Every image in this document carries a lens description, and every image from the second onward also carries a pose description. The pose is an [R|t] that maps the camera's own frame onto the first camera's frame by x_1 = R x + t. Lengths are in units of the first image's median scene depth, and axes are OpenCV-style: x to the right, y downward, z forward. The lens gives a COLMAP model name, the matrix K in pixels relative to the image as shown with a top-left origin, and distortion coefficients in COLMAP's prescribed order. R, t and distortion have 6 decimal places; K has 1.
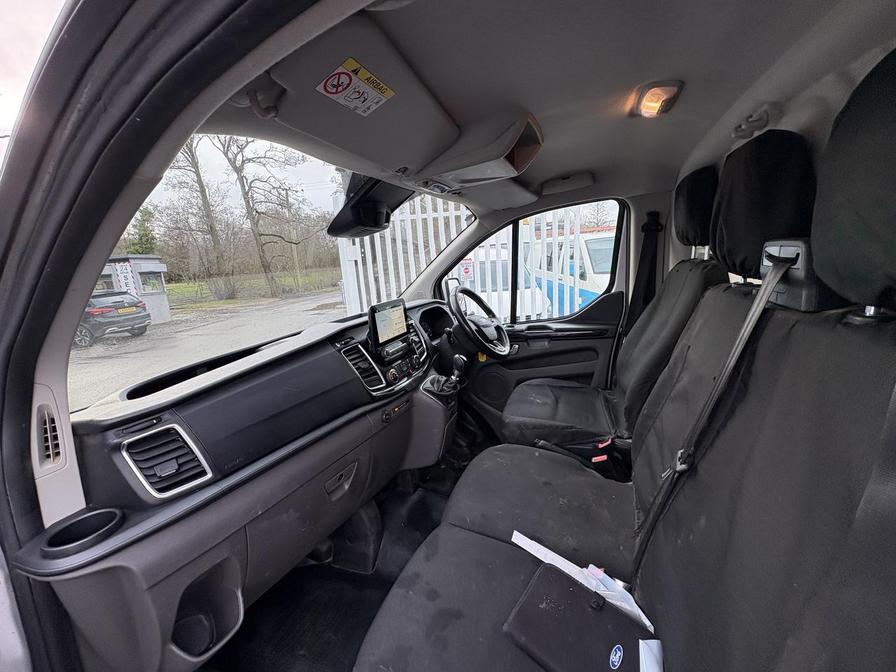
lens RADIAL K [[355.4, 0, 448.0], [0, 355.4, 336.0], [0, 0, 1]] dist [0.001602, 0.000081]
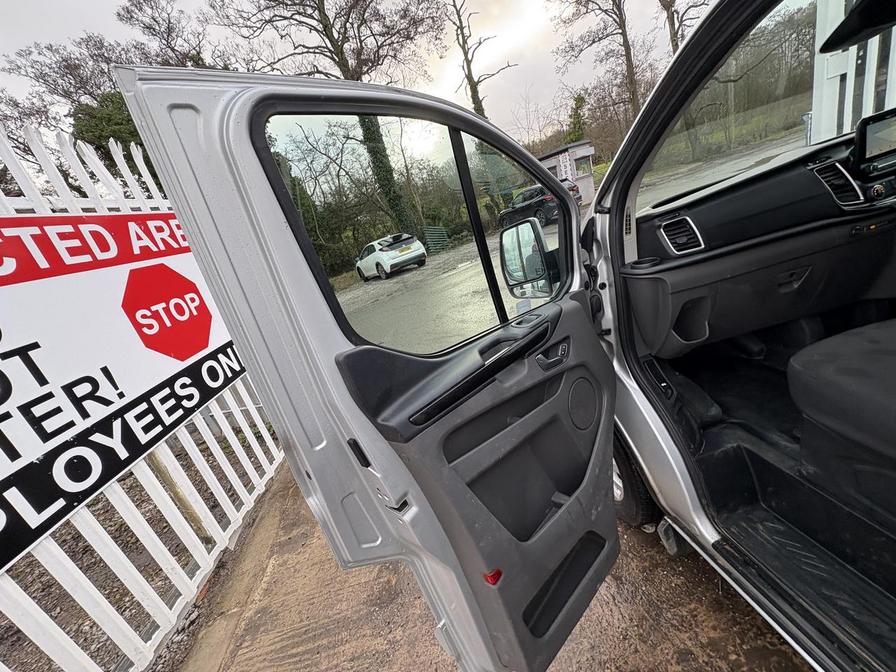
lens RADIAL K [[355.4, 0, 448.0], [0, 355.4, 336.0], [0, 0, 1]] dist [0.001602, 0.000081]
pose [[0.522195, 0.211336, -0.826226, 0.100187], [0.070576, 0.954777, 0.288824, 0.096625], [0.849901, -0.209134, 0.483664, -0.460486]]
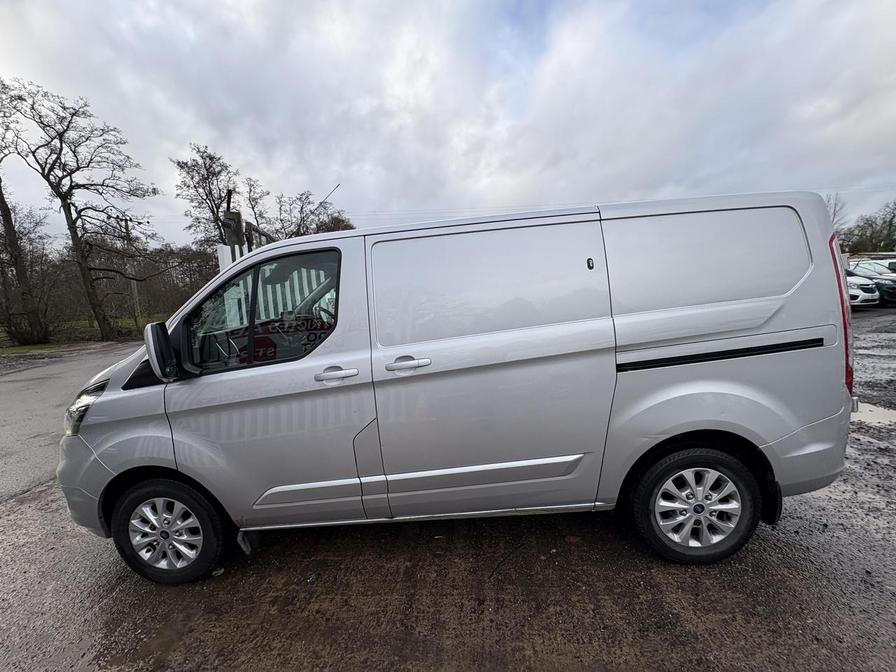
lens RADIAL K [[355.4, 0, 448.0], [0, 355.4, 336.0], [0, 0, 1]] dist [0.001602, 0.000081]
pose [[0.943813, -0.018356, 0.329970, 0.048599], [0.056672, 0.992656, -0.106877, 0.321051], [-0.325585, 0.119572, 0.937922, -1.324219]]
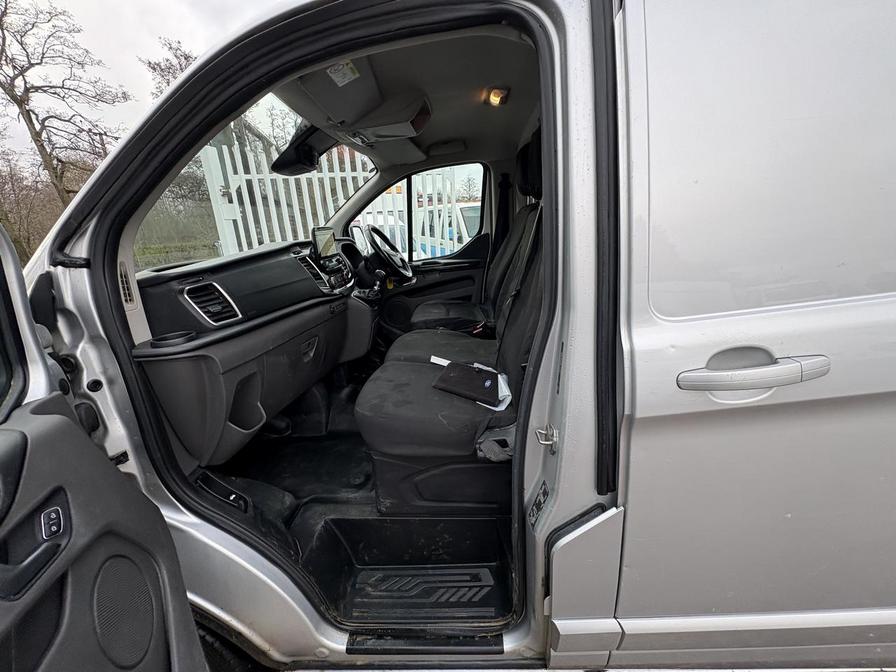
lens RADIAL K [[355.4, 0, 448.0], [0, 355.4, 336.0], [0, 0, 1]] dist [0.001602, 0.000081]
pose [[0.947585, -0.074691, 0.310650, -0.137547], [0.052069, 0.995394, 0.080501, 0.178680], [-0.315232, -0.060106, 0.947109, -0.328755]]
